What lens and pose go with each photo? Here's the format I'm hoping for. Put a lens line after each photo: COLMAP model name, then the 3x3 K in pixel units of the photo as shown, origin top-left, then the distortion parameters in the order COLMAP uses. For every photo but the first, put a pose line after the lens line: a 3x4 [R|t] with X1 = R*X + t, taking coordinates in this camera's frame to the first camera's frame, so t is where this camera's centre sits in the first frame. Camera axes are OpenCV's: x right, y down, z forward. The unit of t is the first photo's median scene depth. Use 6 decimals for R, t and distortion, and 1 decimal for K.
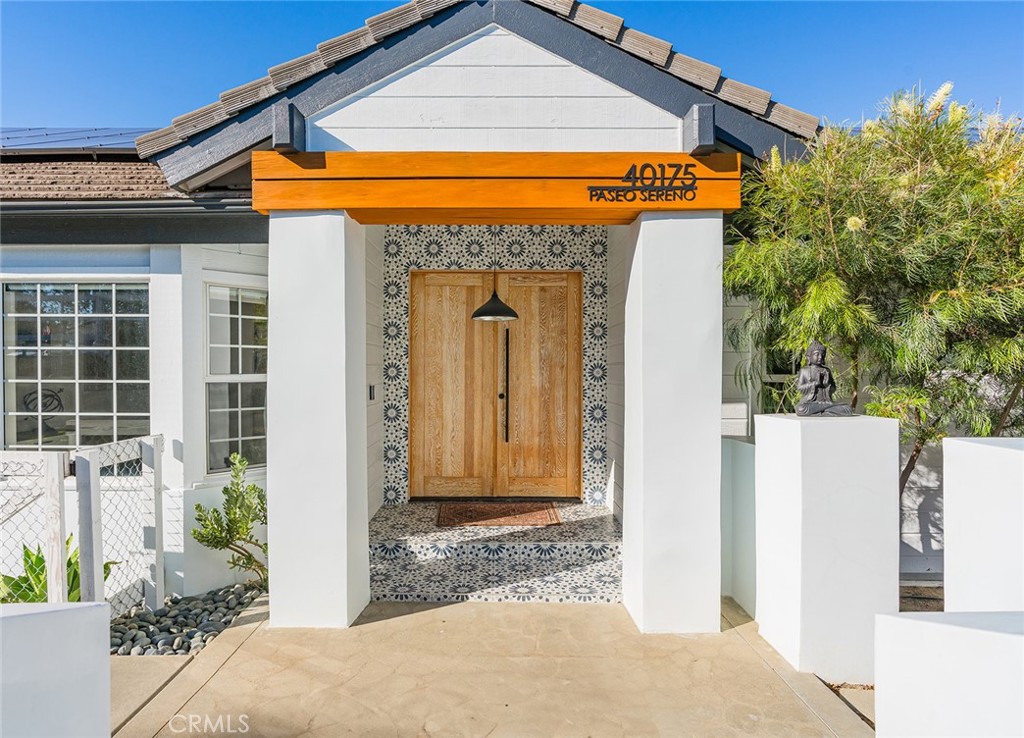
lens RADIAL K [[568.4, 0, 505.9], [0, 568.4, 368.9], [0, 0, 1]] dist [-0.018083, 0.000000]
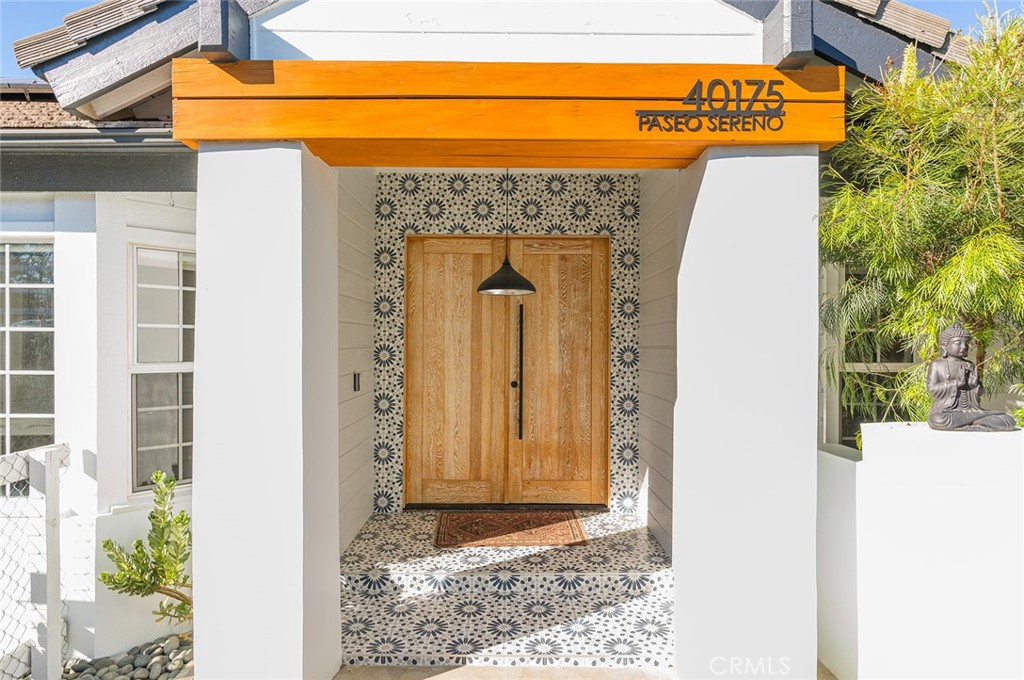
lens RADIAL K [[556.2, 0, 516.6], [0, 556.2, 342.8], [0, 0, 1]] dist [0.007690, -0.000779]
pose [[0.999994, 0.002381, 0.002341, -0.008738], [-0.002382, 0.999997, 0.000421, -0.020560], [-0.002340, -0.000426, 0.999997, 0.247900]]
